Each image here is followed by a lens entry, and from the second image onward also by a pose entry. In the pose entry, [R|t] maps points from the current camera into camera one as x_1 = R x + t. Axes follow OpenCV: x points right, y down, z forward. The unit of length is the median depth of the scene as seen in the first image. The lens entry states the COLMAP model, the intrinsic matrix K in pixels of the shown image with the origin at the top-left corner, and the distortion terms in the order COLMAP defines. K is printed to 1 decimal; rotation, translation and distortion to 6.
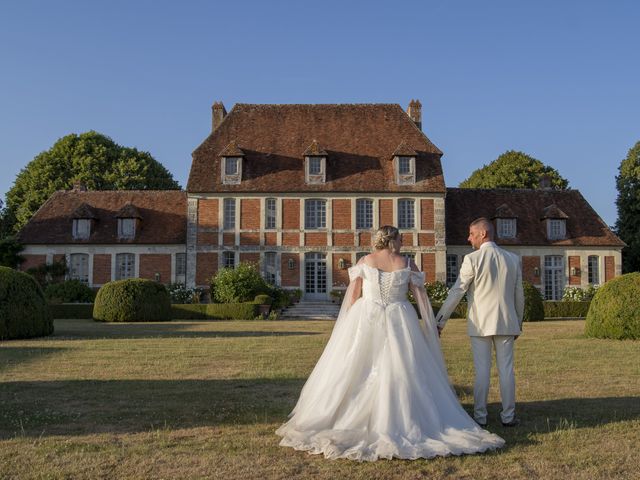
lens RADIAL K [[583.4, 0, 320.0], [0, 583.4, 240.0], [0, 0, 1]] dist [-0.055880, 0.003027]
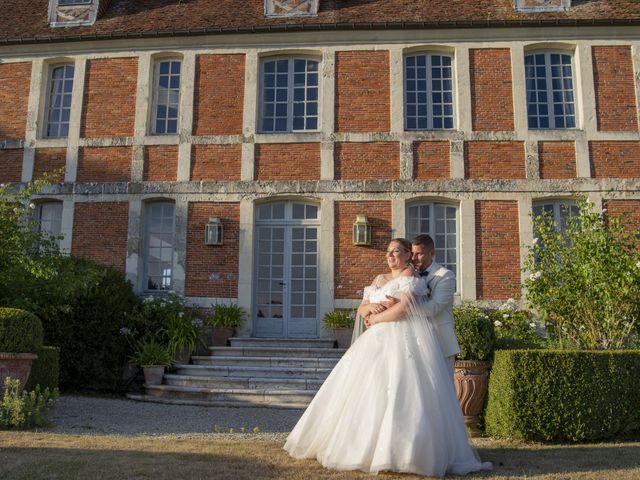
lens RADIAL K [[583.4, 0, 320.0], [0, 583.4, 240.0], [0, 0, 1]] dist [-0.055880, 0.003027]
pose [[0.996603, -0.003984, -0.082260, 0.040149], [-0.001662, 0.997652, -0.068461, 0.068402], [0.082340, 0.068365, 0.994257, 0.659367]]
